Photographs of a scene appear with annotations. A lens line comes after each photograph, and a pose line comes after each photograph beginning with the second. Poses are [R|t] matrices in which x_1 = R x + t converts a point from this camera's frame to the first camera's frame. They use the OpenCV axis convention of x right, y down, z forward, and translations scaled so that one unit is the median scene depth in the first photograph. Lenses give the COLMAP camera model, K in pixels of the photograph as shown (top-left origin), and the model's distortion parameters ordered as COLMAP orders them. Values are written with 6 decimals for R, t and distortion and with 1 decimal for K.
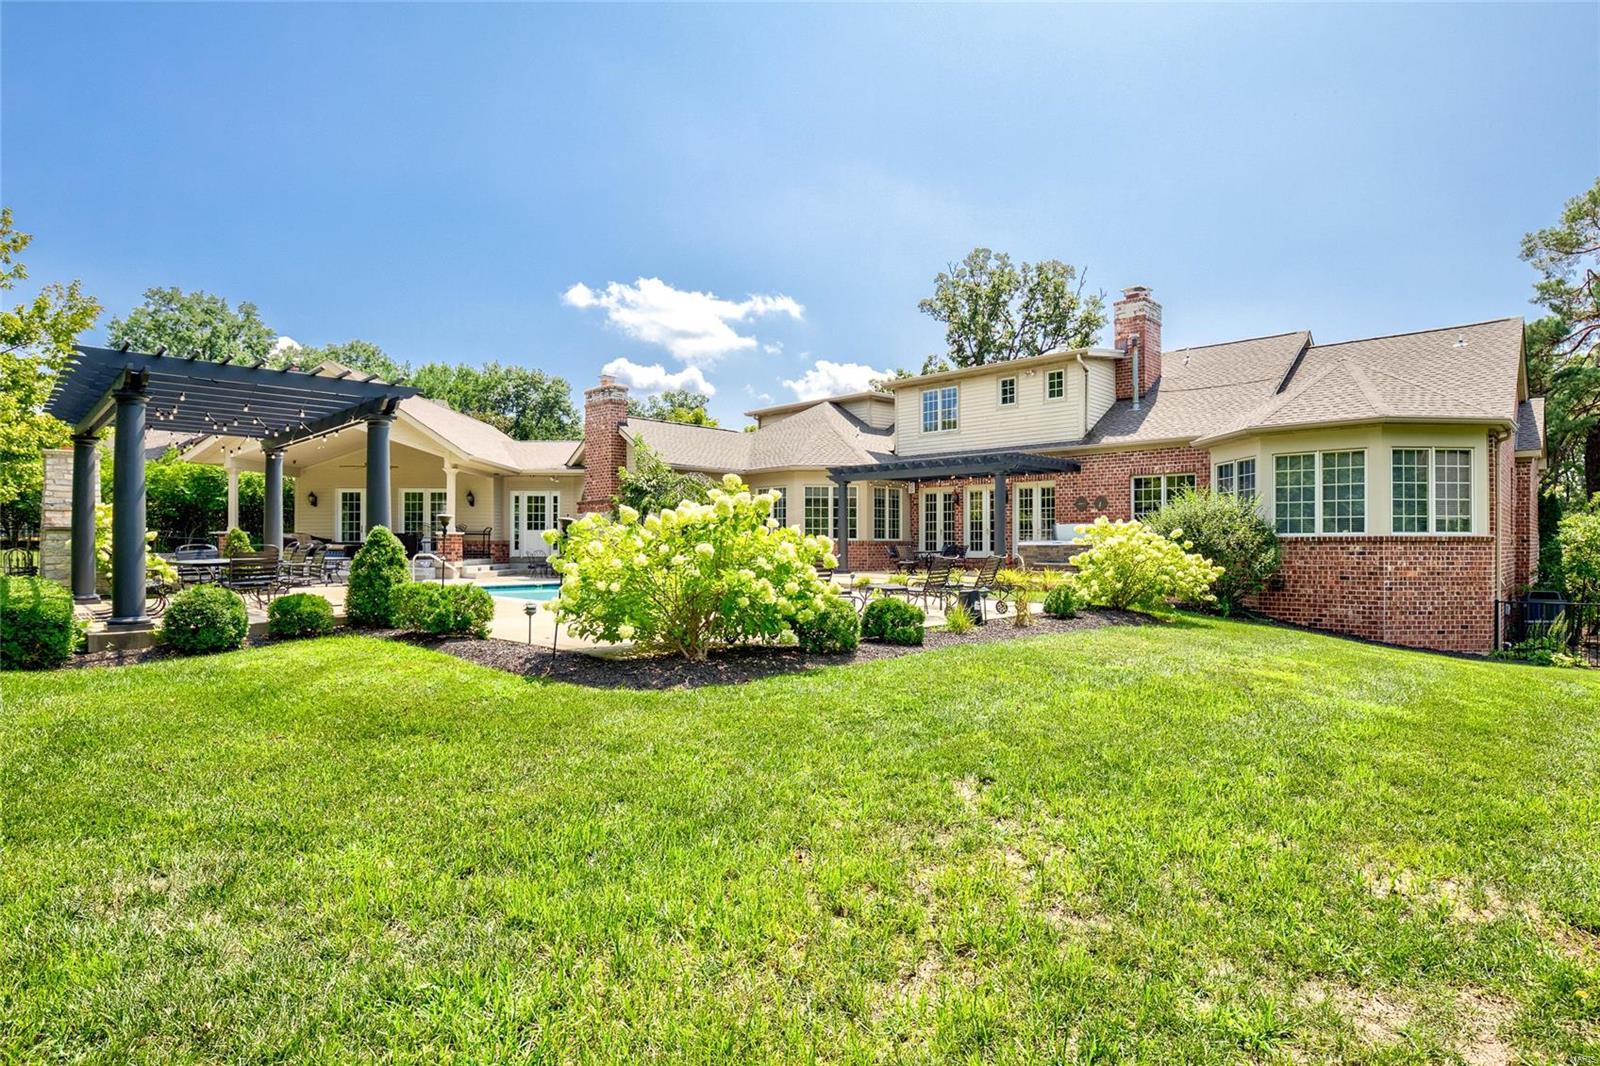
lens RADIAL K [[816.4, 0, 801.1], [0, 816.4, 532.0], [0, 0, 1]] dist [-0.022608, -0.000253]
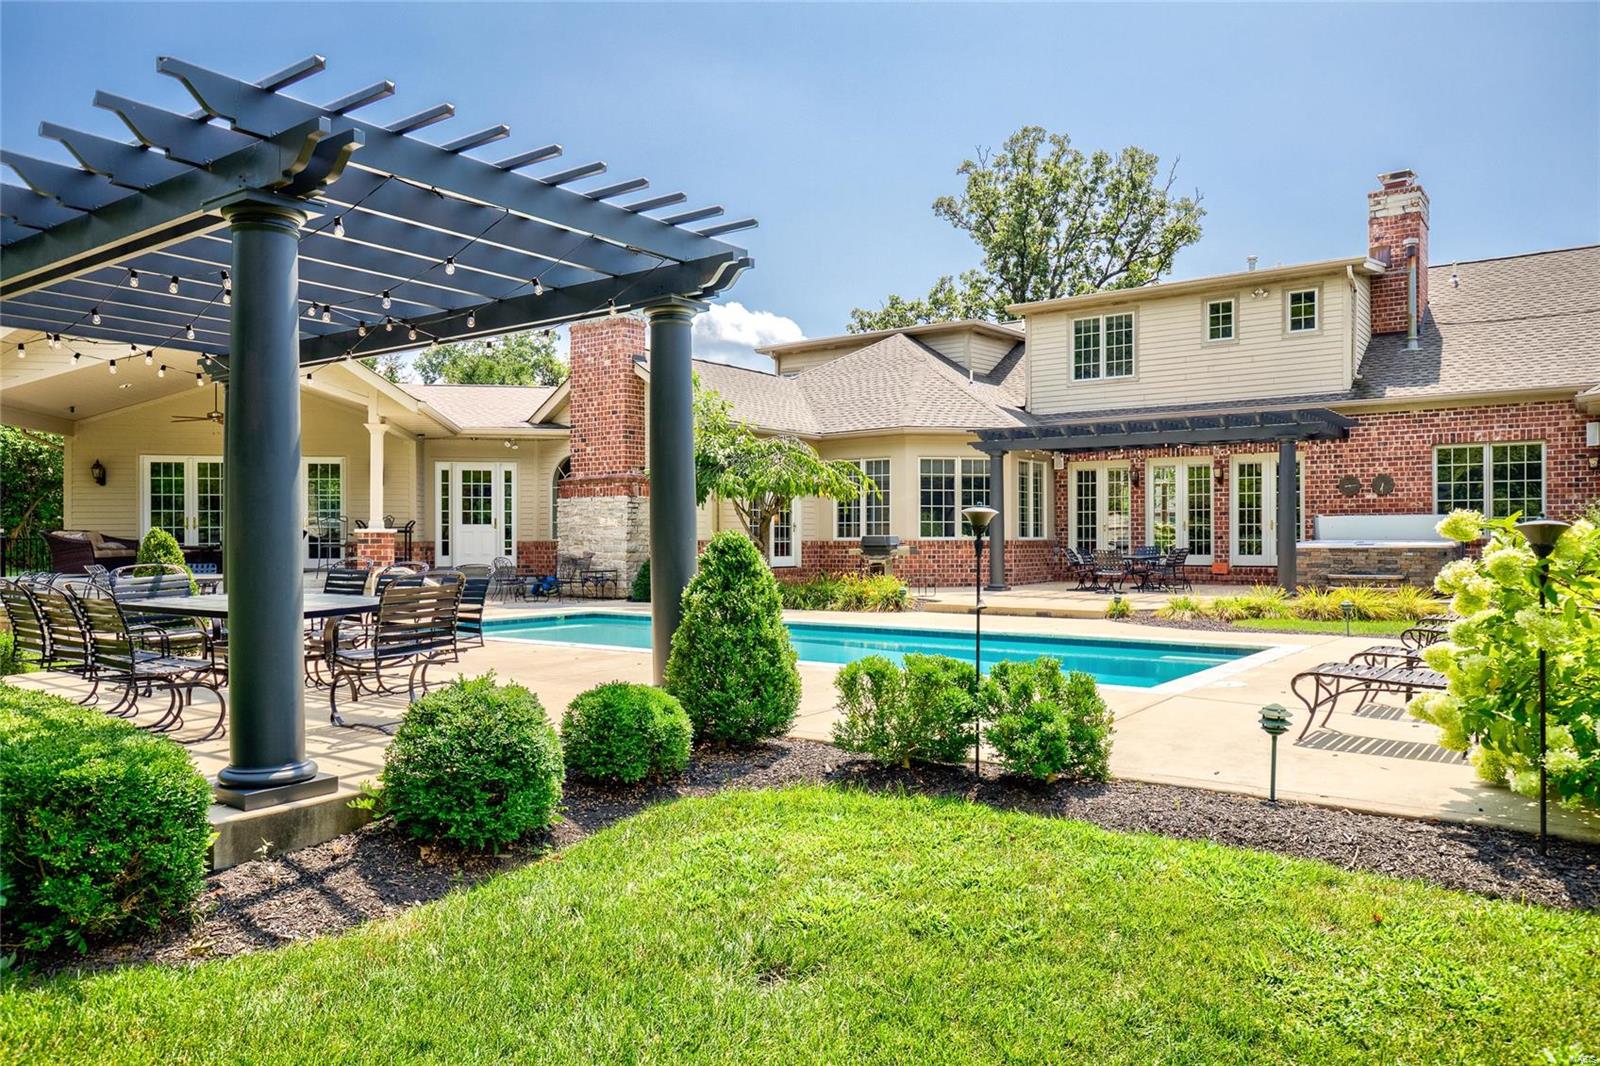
lens RADIAL K [[1091.8, 0, 799.1], [0, 1091.8, 538.3], [0, 0, 1]] dist [0.002243, 0.000122]
pose [[0.990848, -0.002946, 0.134948, -0.207216], [0.000948, 0.999889, 0.014870, -0.004351], [-0.134977, -0.014606, 0.990741, 0.136433]]
